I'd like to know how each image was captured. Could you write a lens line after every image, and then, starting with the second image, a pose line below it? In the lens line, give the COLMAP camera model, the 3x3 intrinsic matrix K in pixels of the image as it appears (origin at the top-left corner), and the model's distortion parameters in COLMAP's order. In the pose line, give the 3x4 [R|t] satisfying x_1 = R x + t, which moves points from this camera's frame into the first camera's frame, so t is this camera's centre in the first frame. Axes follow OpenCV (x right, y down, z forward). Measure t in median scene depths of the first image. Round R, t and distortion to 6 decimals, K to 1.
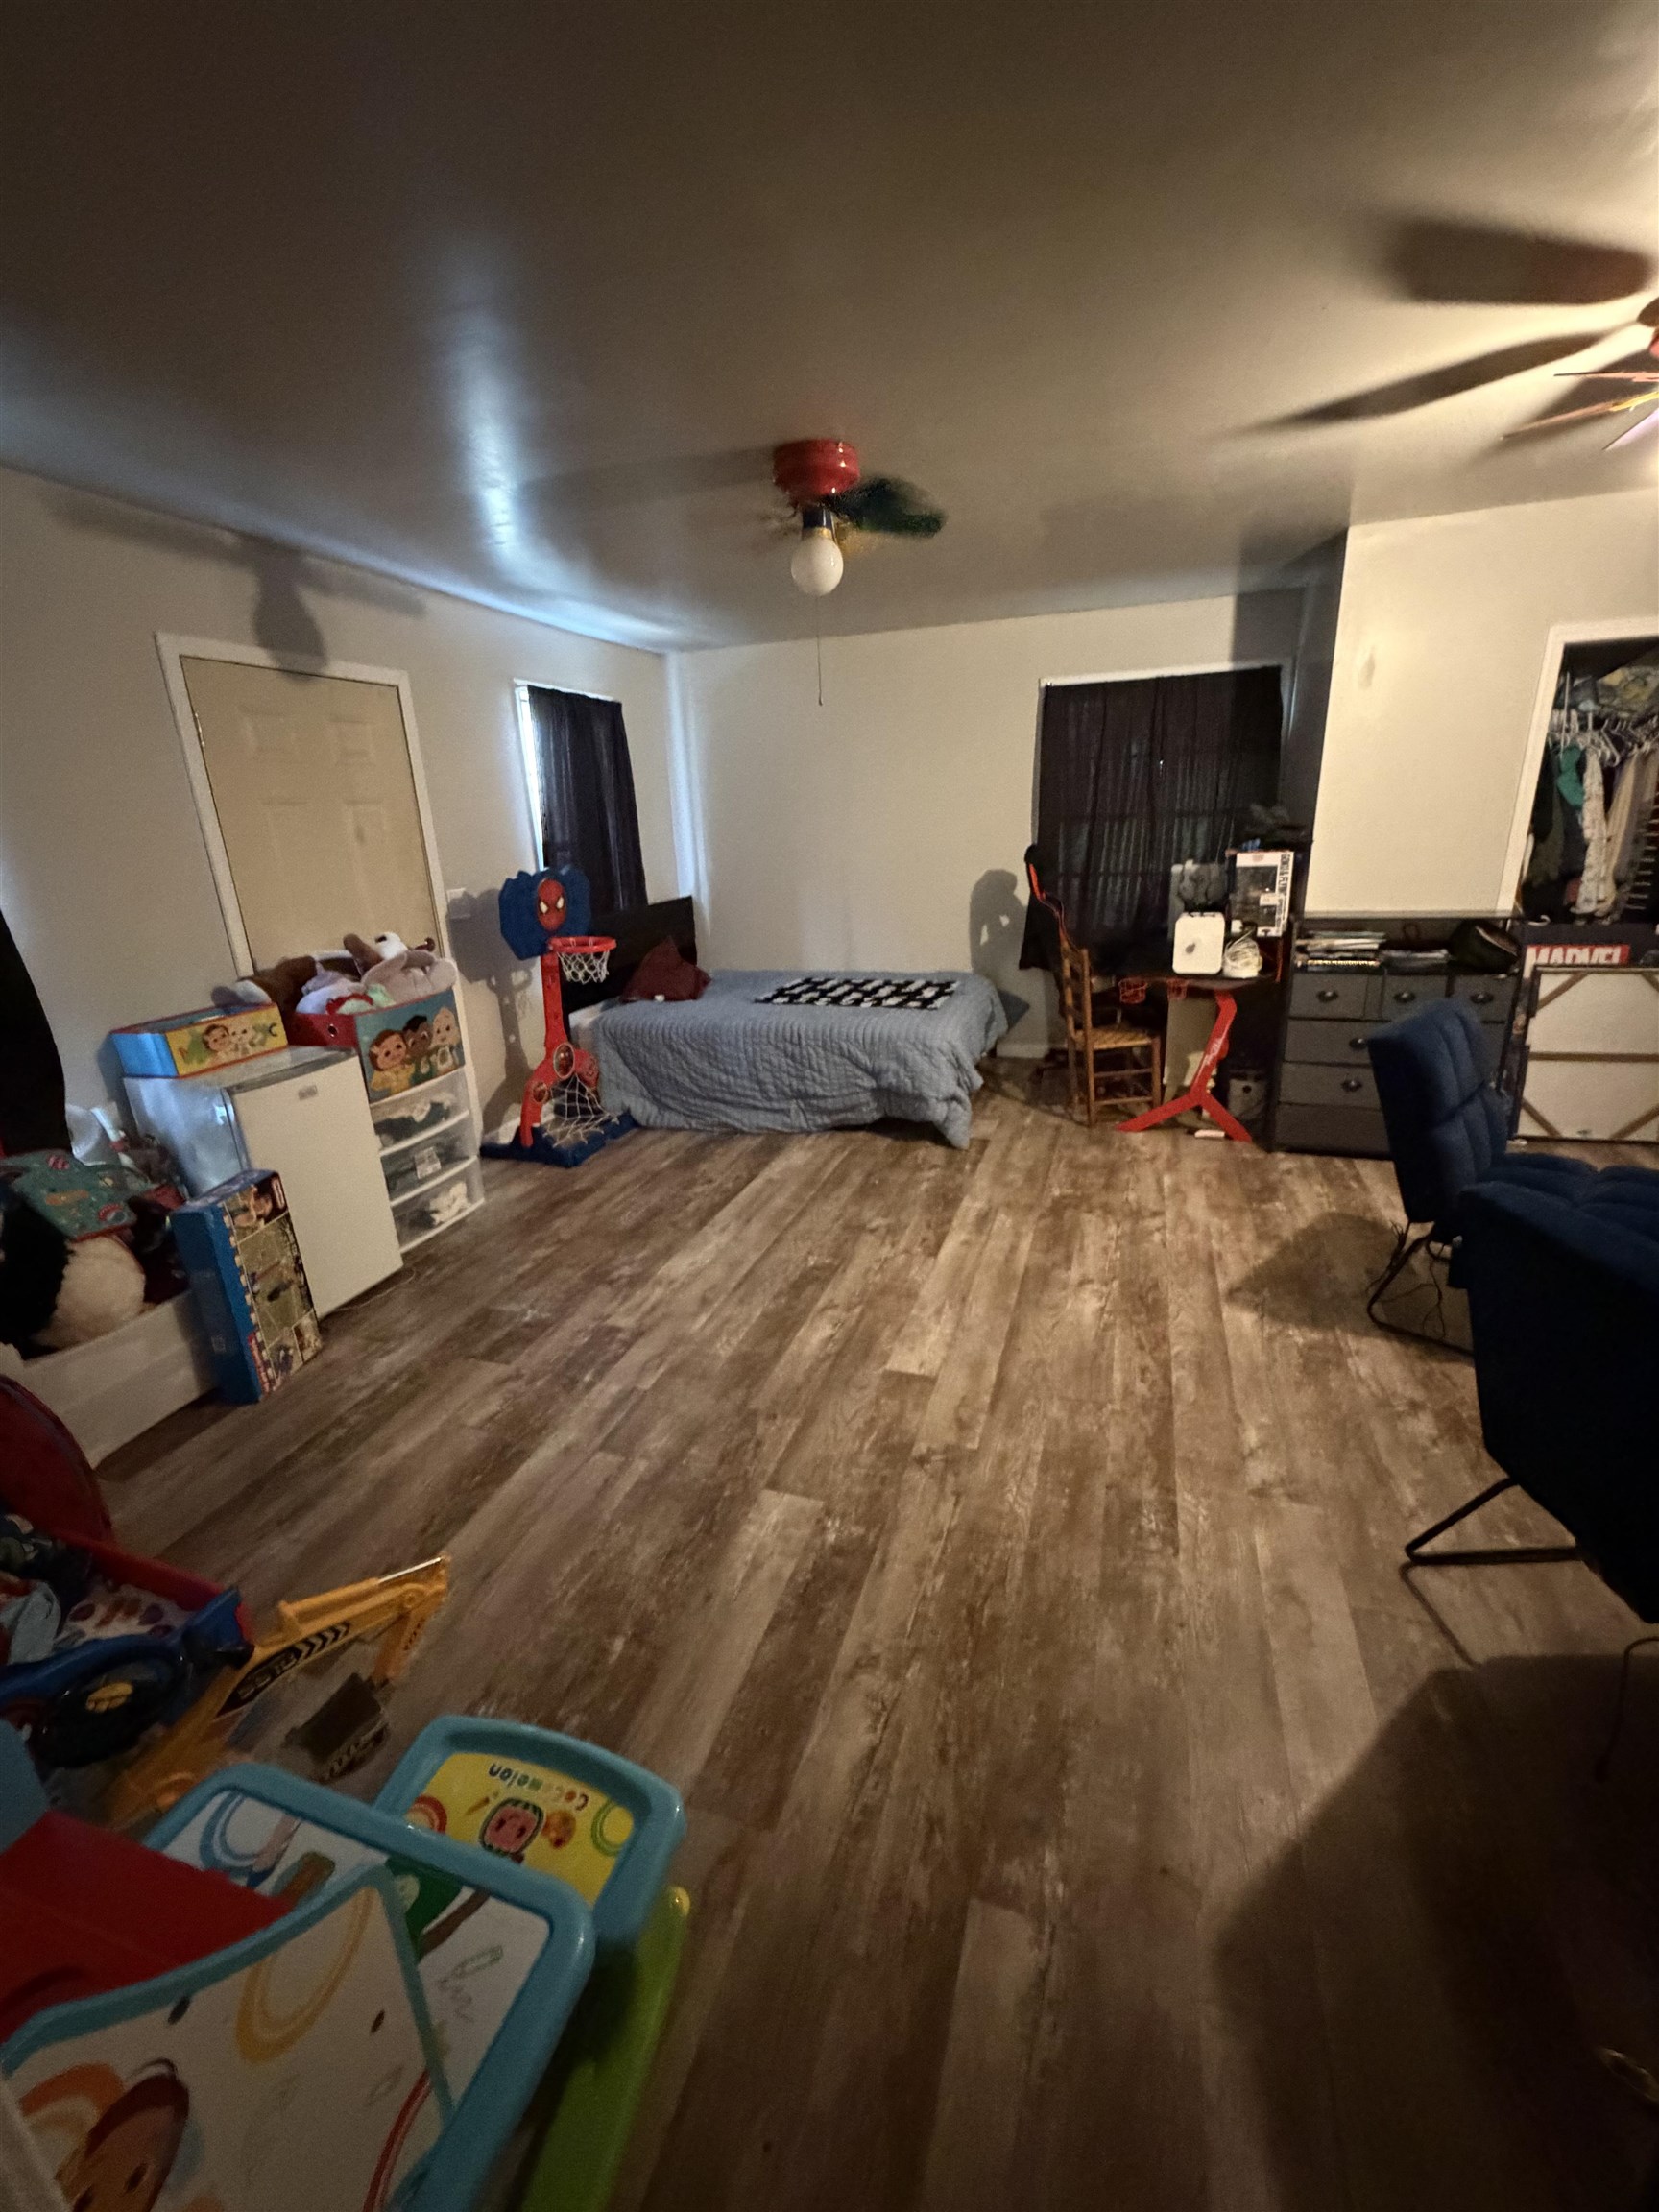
lens RADIAL K [[897.9, 0, 833.1], [0, 897.9, 1104.4], [0, 0, 1]] dist [0.000029, 0.000271]
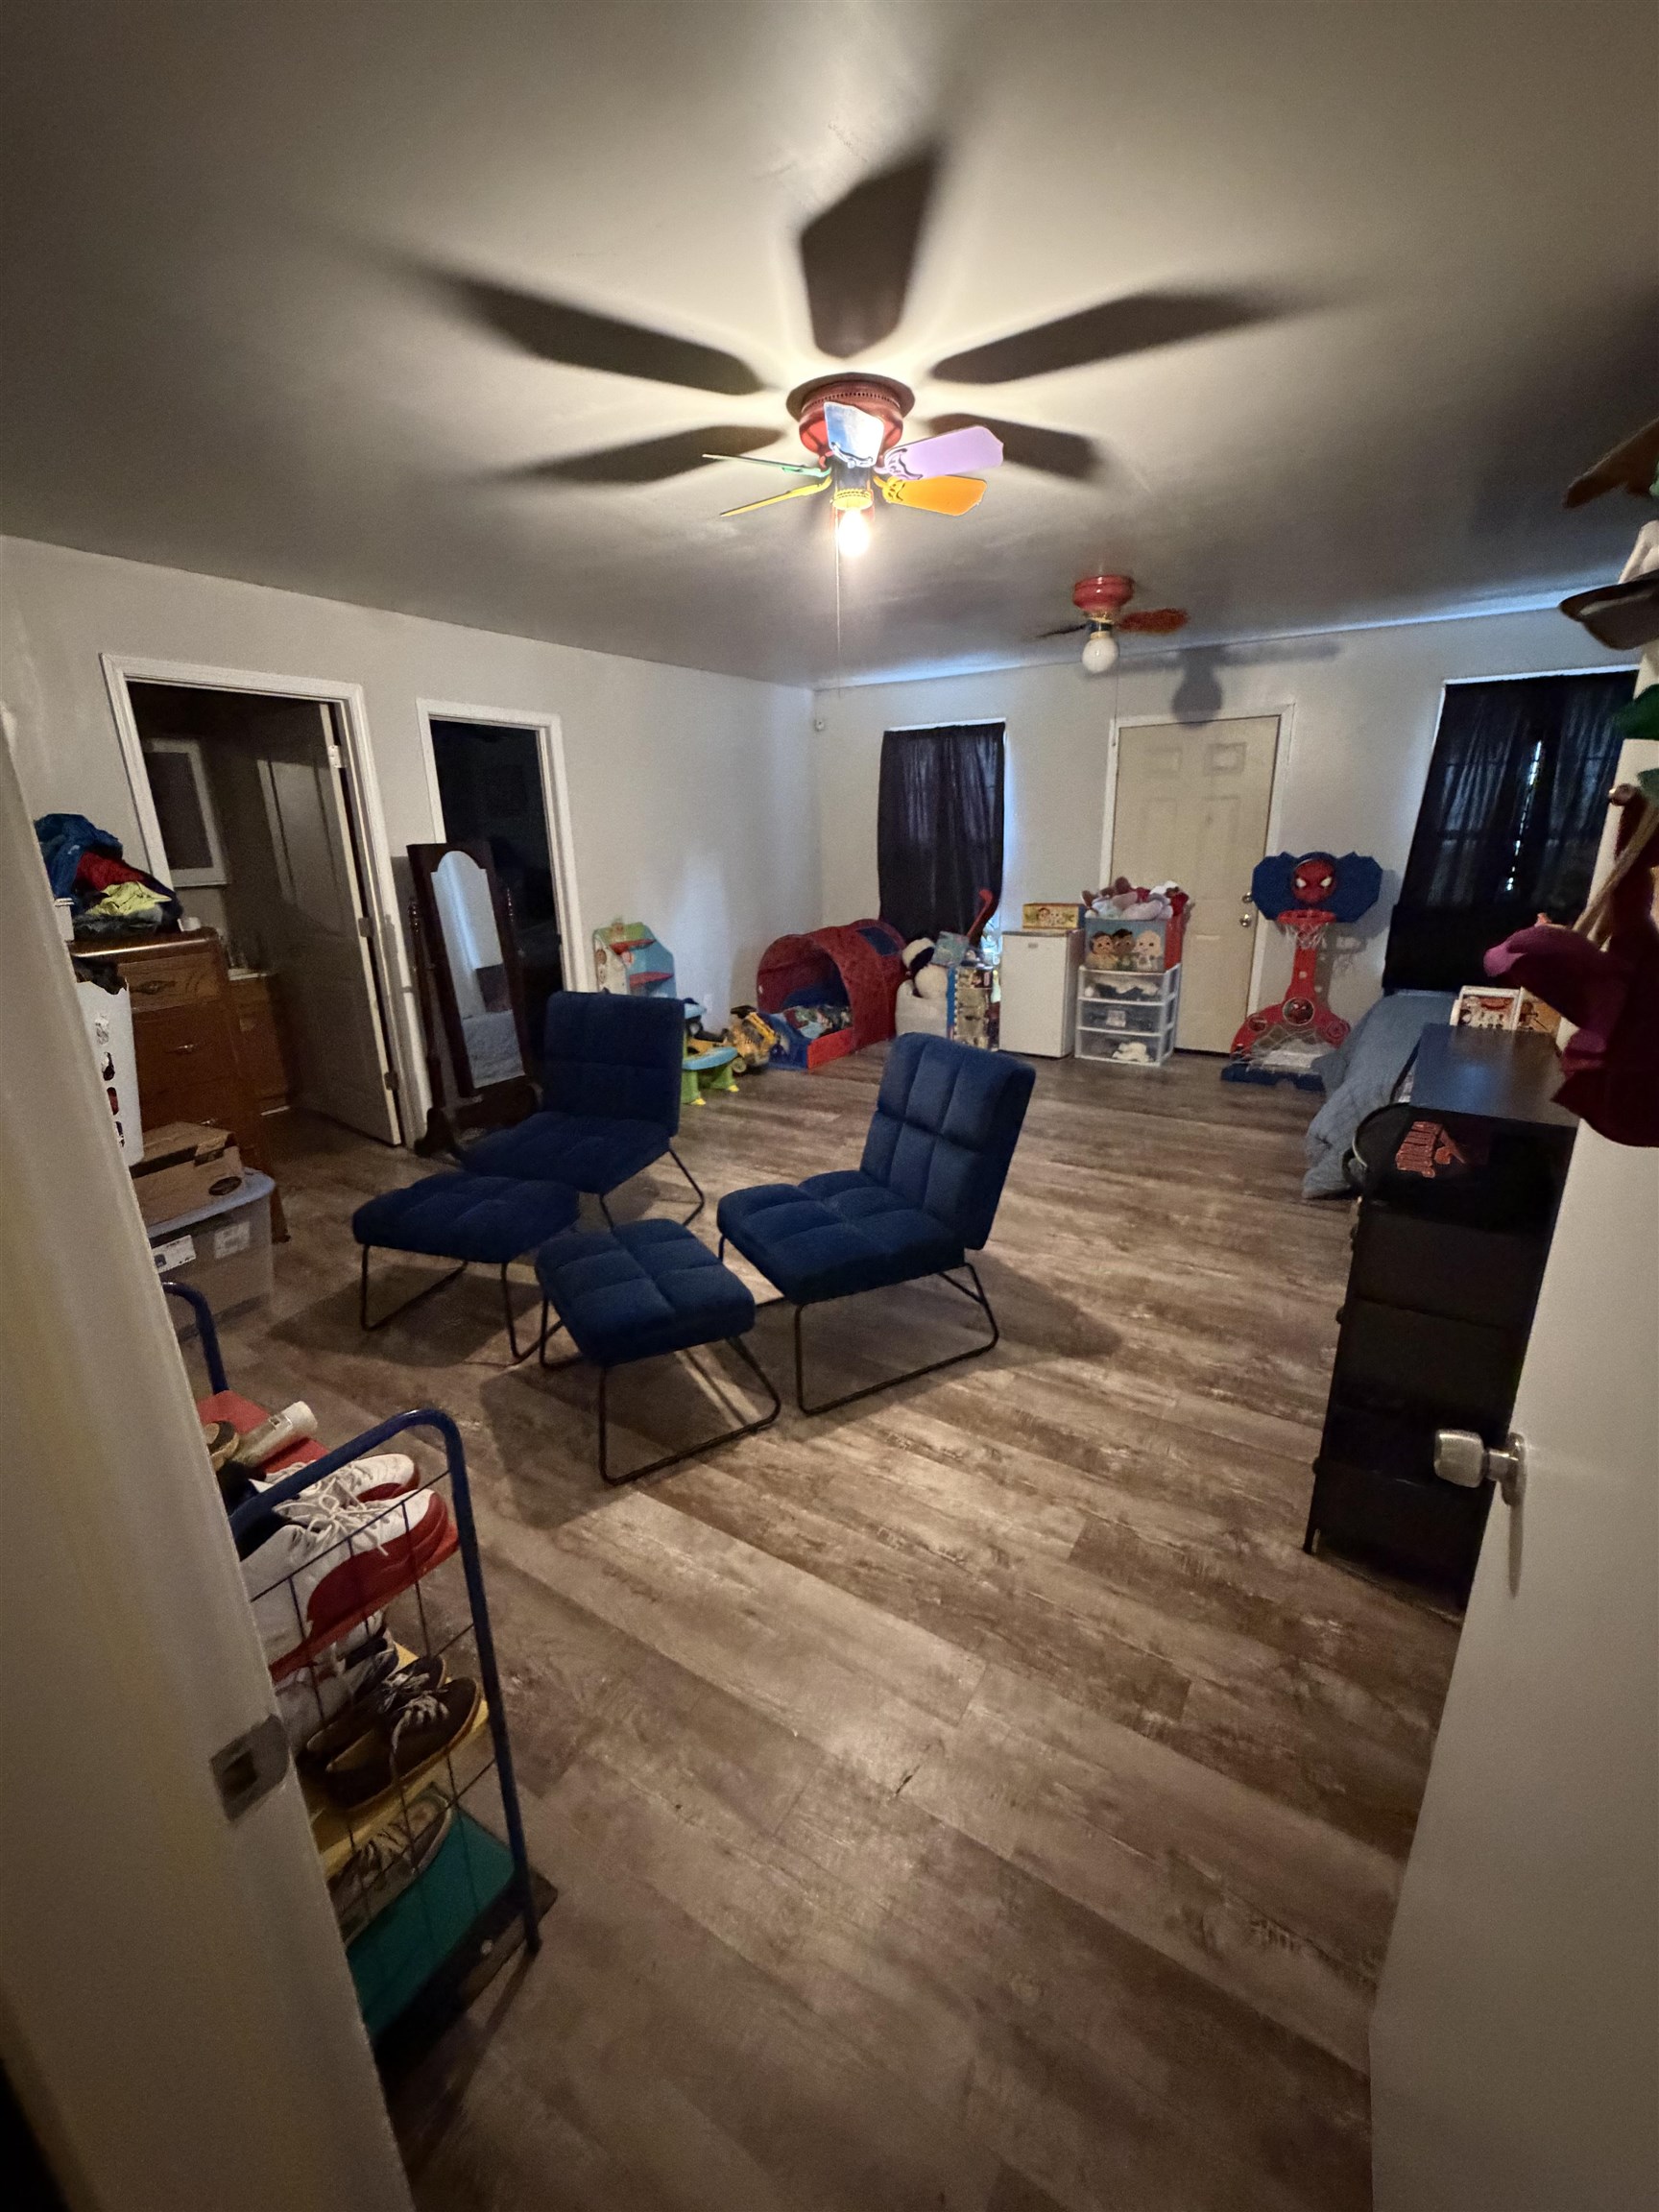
lens RADIAL K [[897.9, 0, 836.7], [0, 897.9, 1100.1], [0, 0, 1]] dist [0.000029, 0.000271]
pose [[-0.230024, 0.330012, -0.915522, 1.271648], [-0.270923, 0.881845, 0.385942, -0.311114], [0.934714, 0.336812, -0.113437, 0.769104]]
